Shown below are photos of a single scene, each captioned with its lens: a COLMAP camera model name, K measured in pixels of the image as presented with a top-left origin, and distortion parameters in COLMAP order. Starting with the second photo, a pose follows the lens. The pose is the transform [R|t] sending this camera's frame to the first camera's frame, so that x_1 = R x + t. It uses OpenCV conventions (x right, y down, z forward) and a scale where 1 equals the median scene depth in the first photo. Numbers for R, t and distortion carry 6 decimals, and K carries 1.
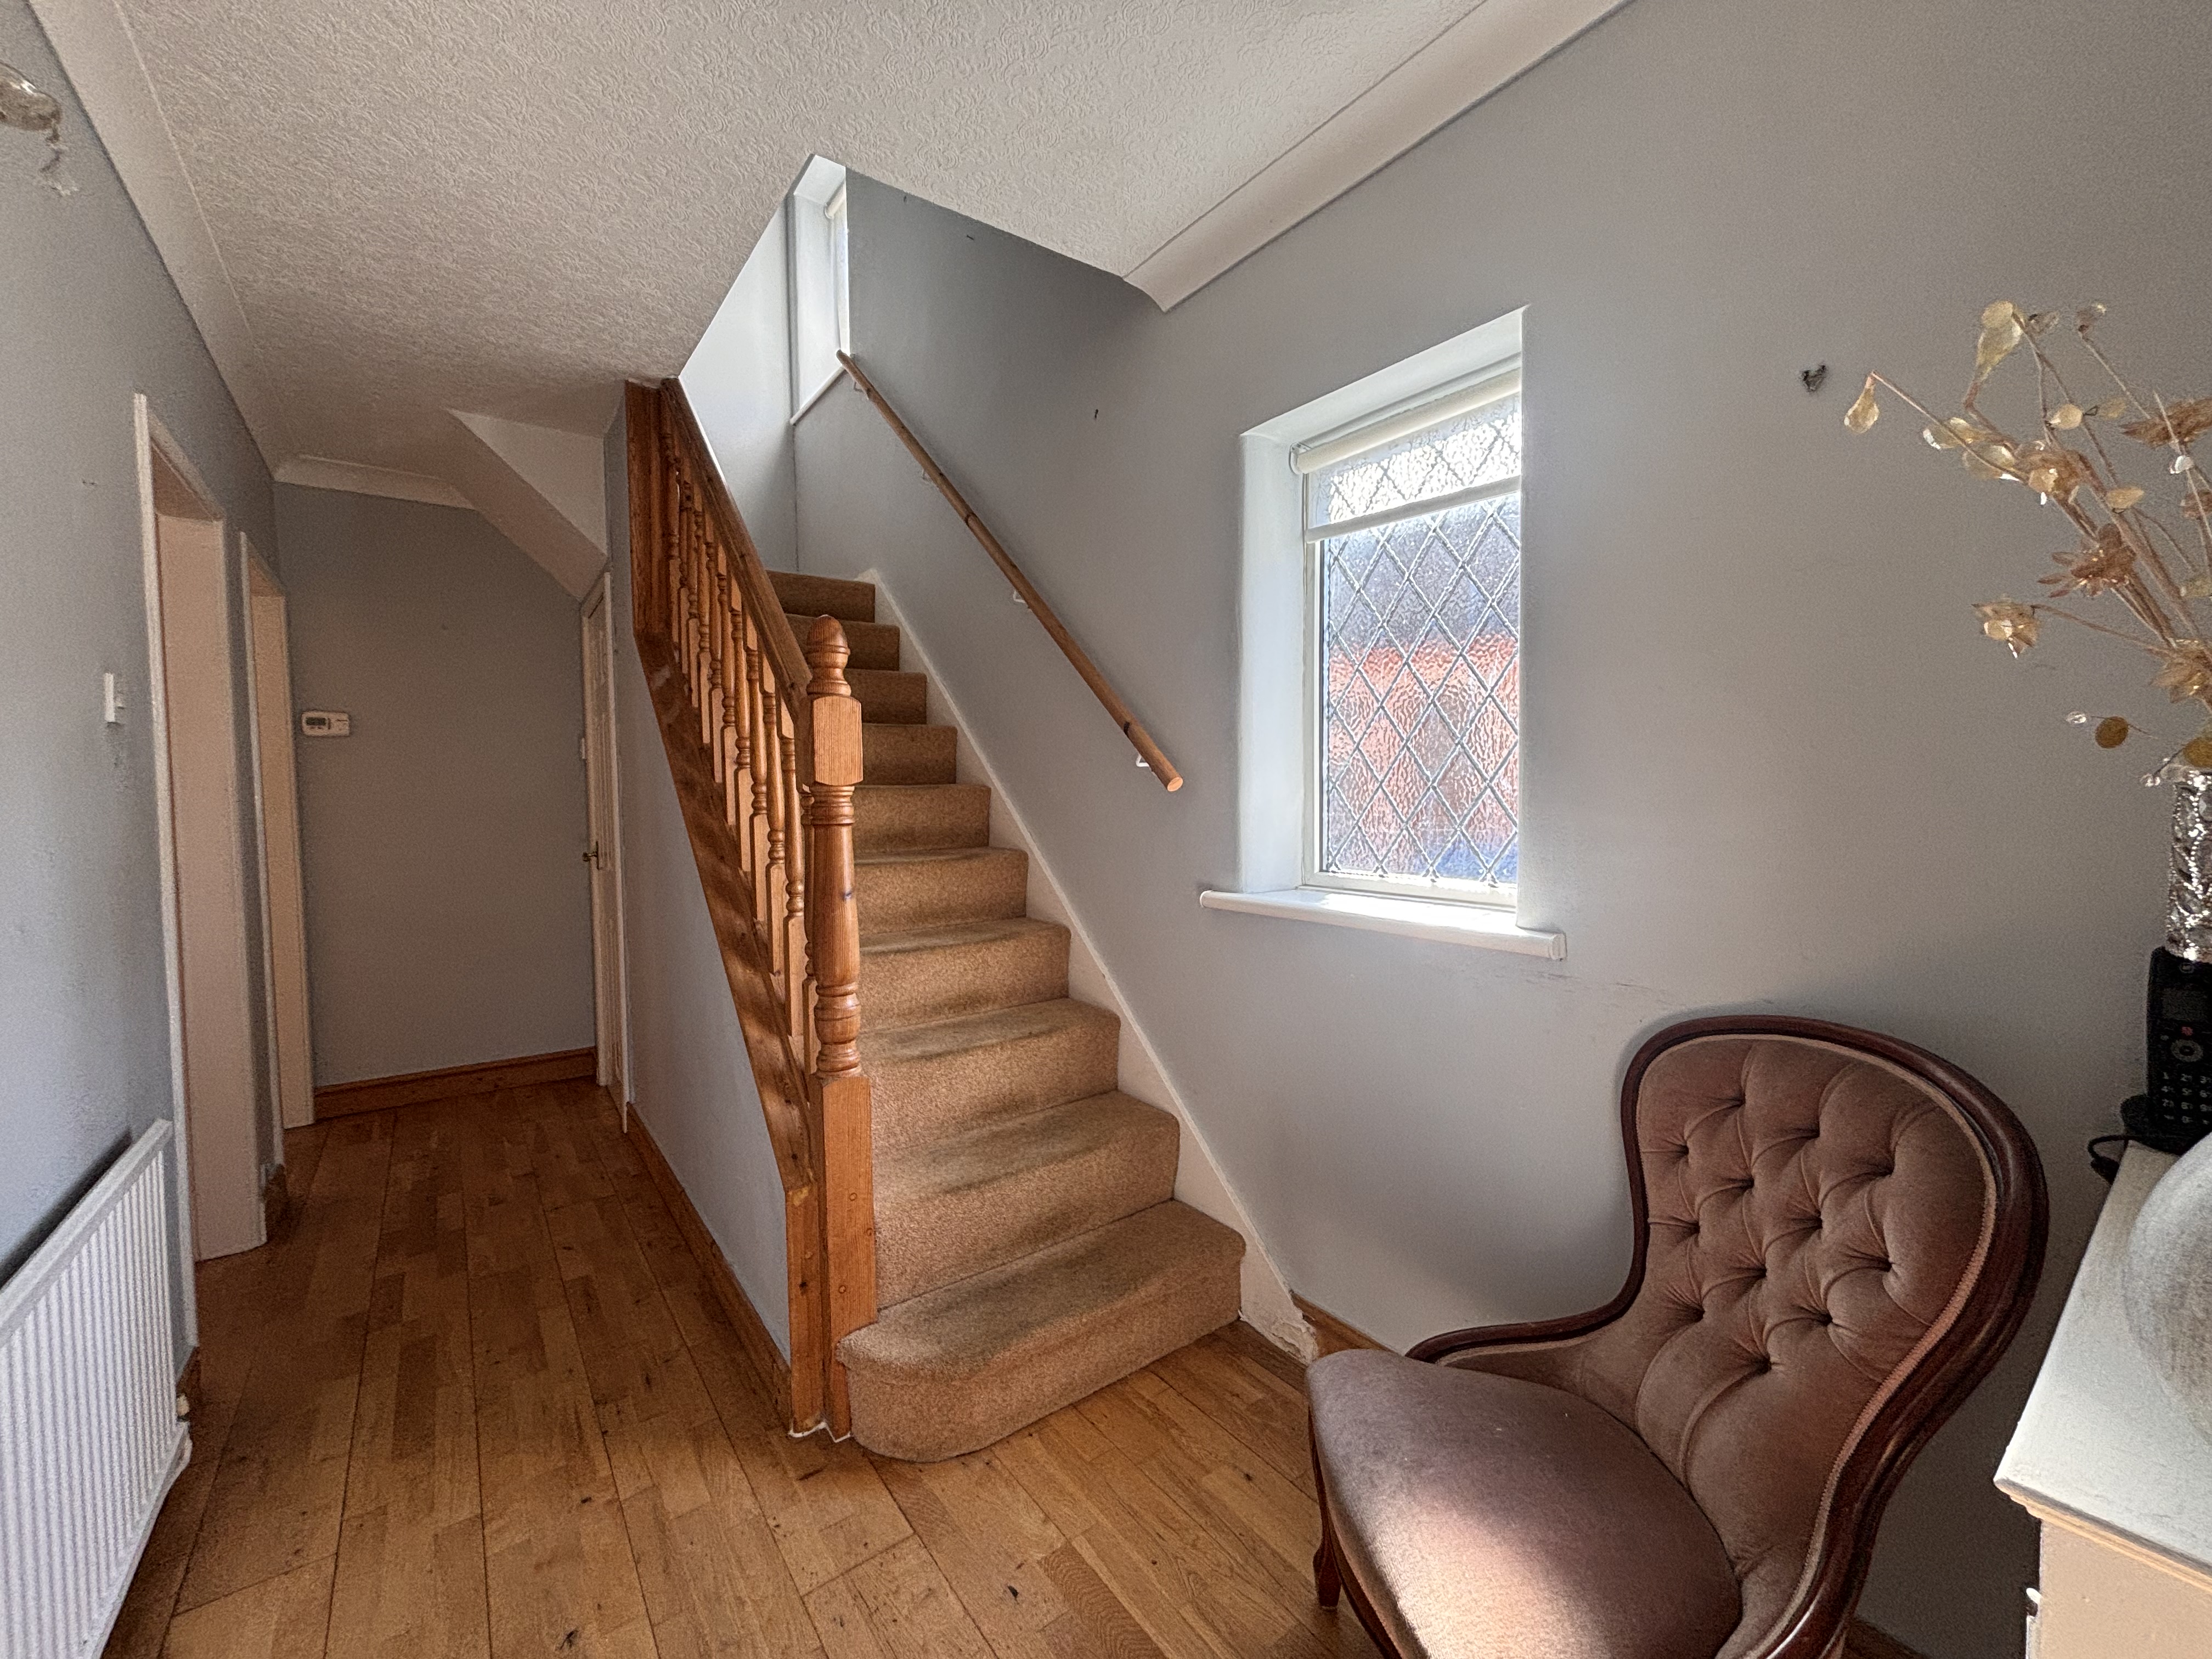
lens RADIAL K [[898.3, 0, 1106.0], [0, 898.3, 829.5], [0, 0, 1]] dist [-0.000926, -0.000712]
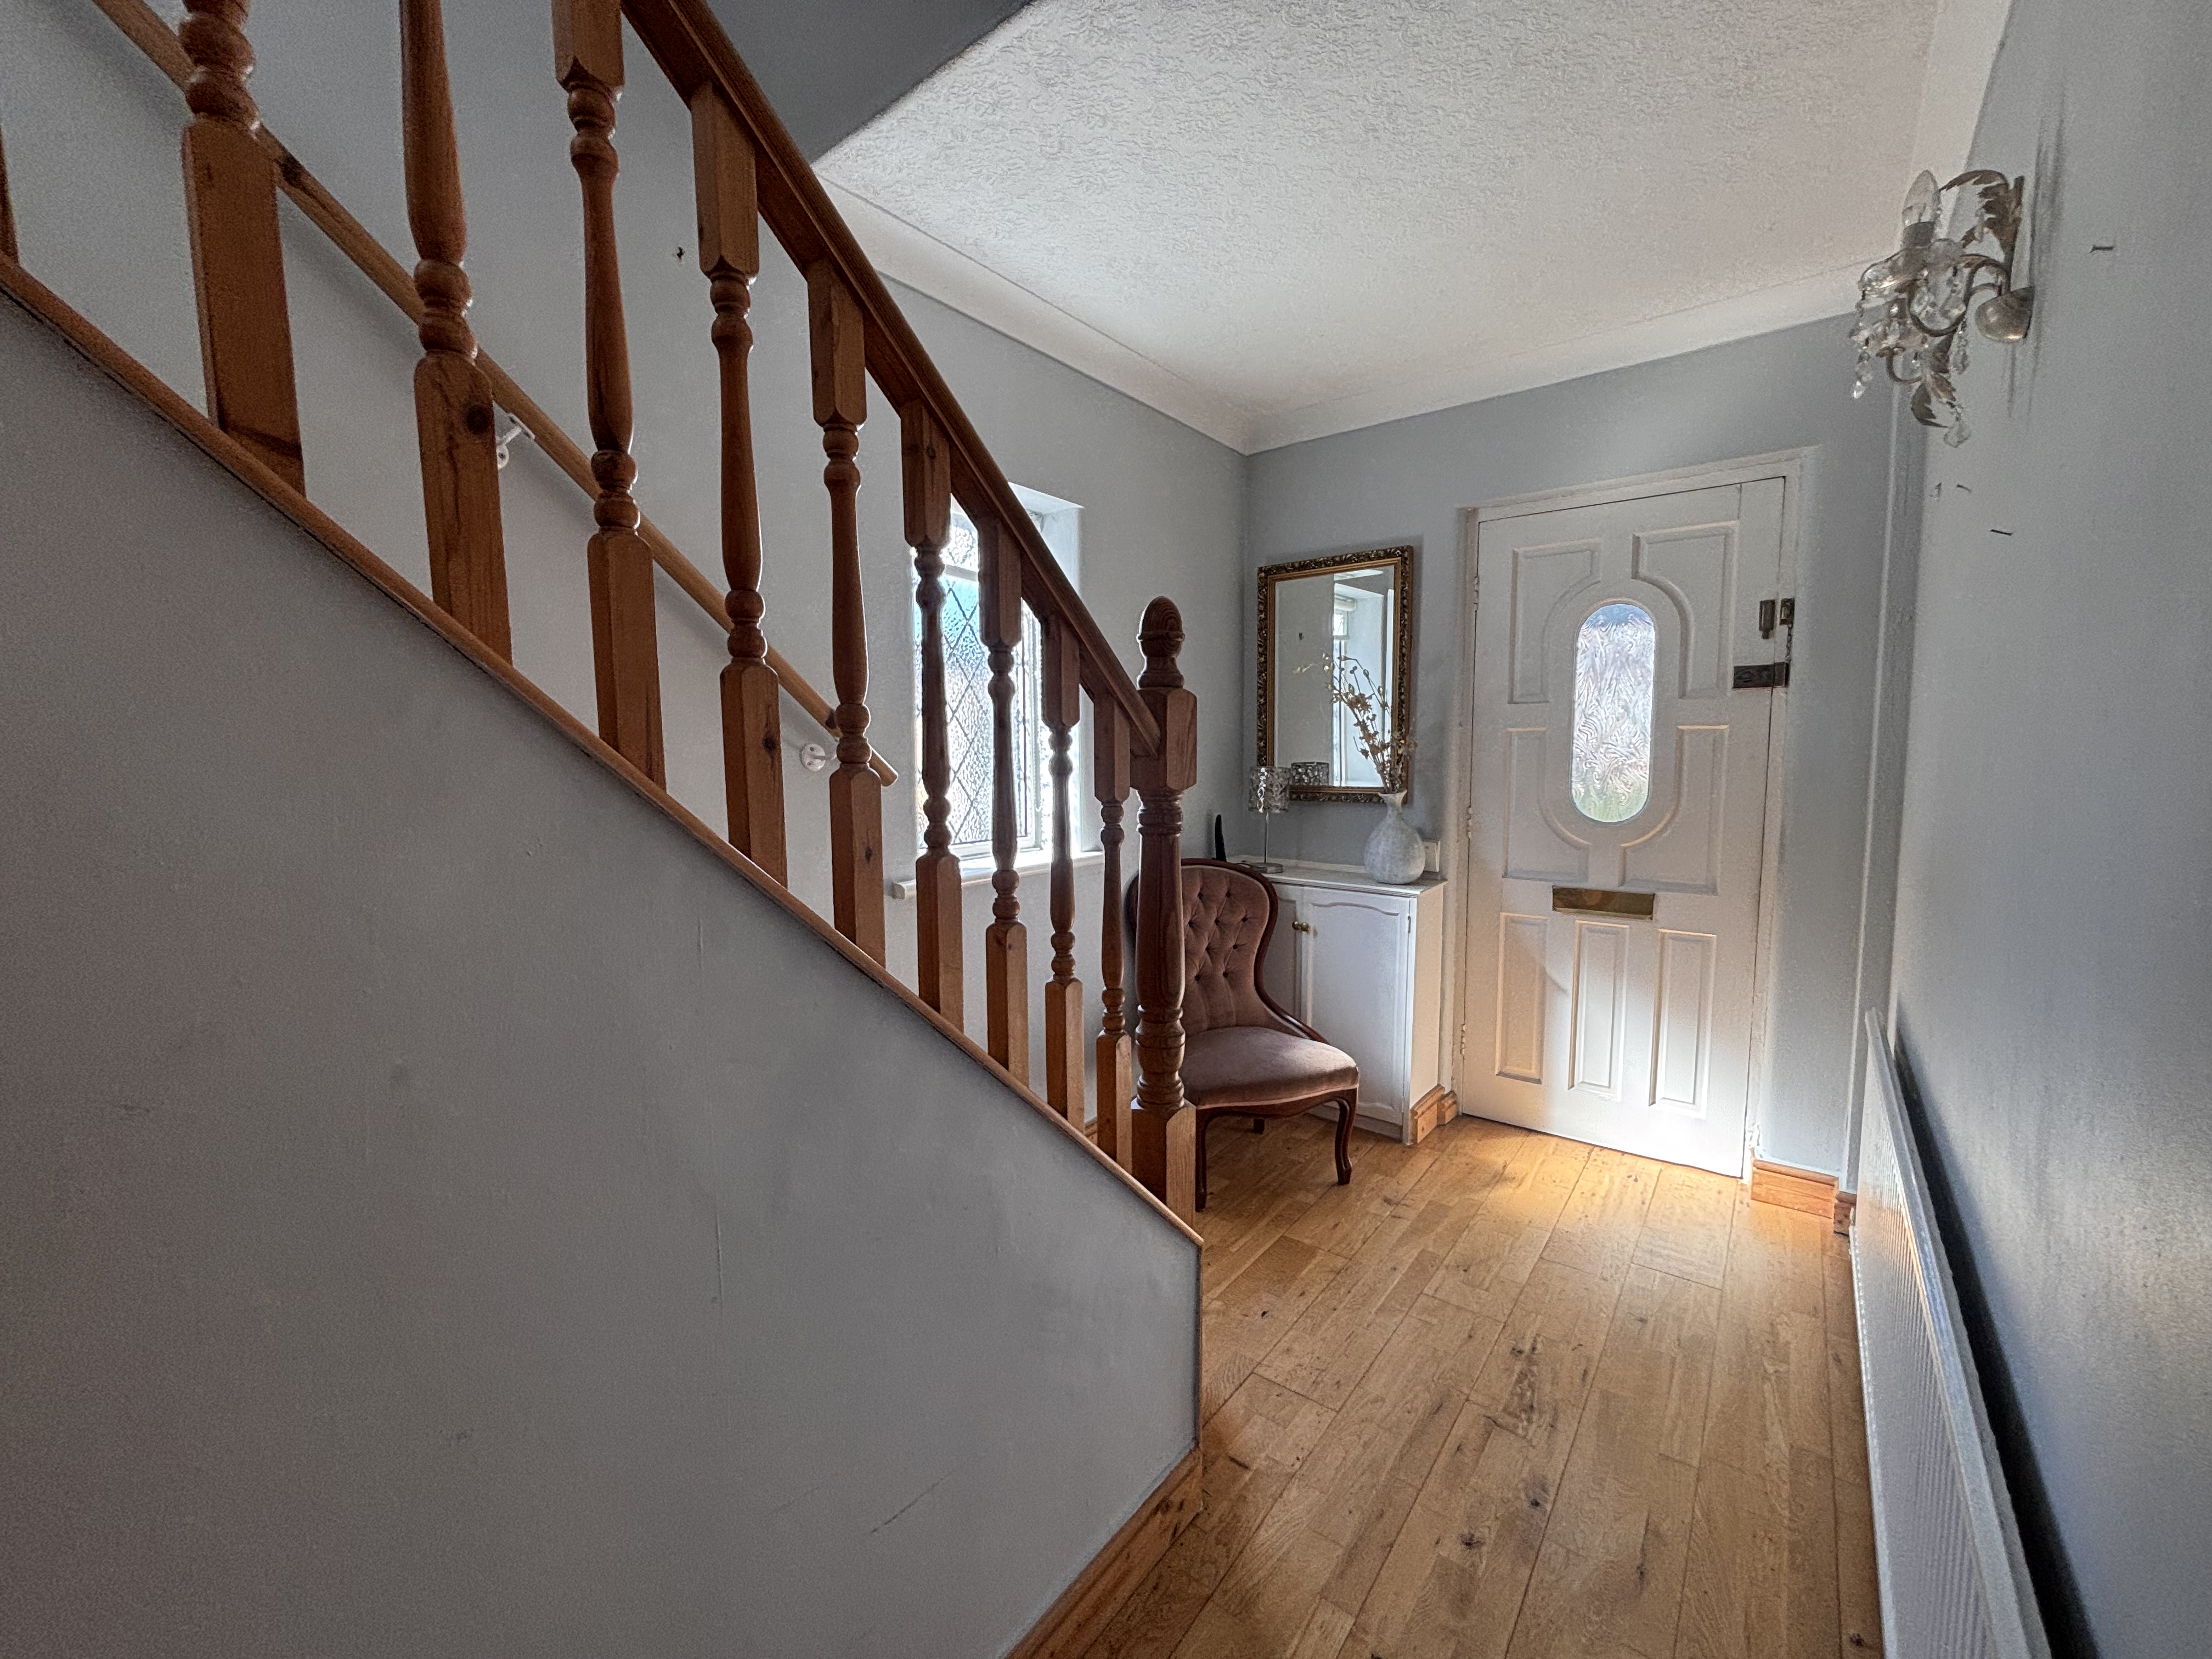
lens RADIAL K [[898.3, 0, 1106.0], [0, 898.3, 829.5], [0, 0, 1]] dist [-0.000926, -0.000712]
pose [[-0.273762, -0.078889, 0.958557, -1.198024], [0.054835, 0.993729, 0.097444, -0.109191], [-0.960233, 0.079239, -0.267720, 1.344449]]
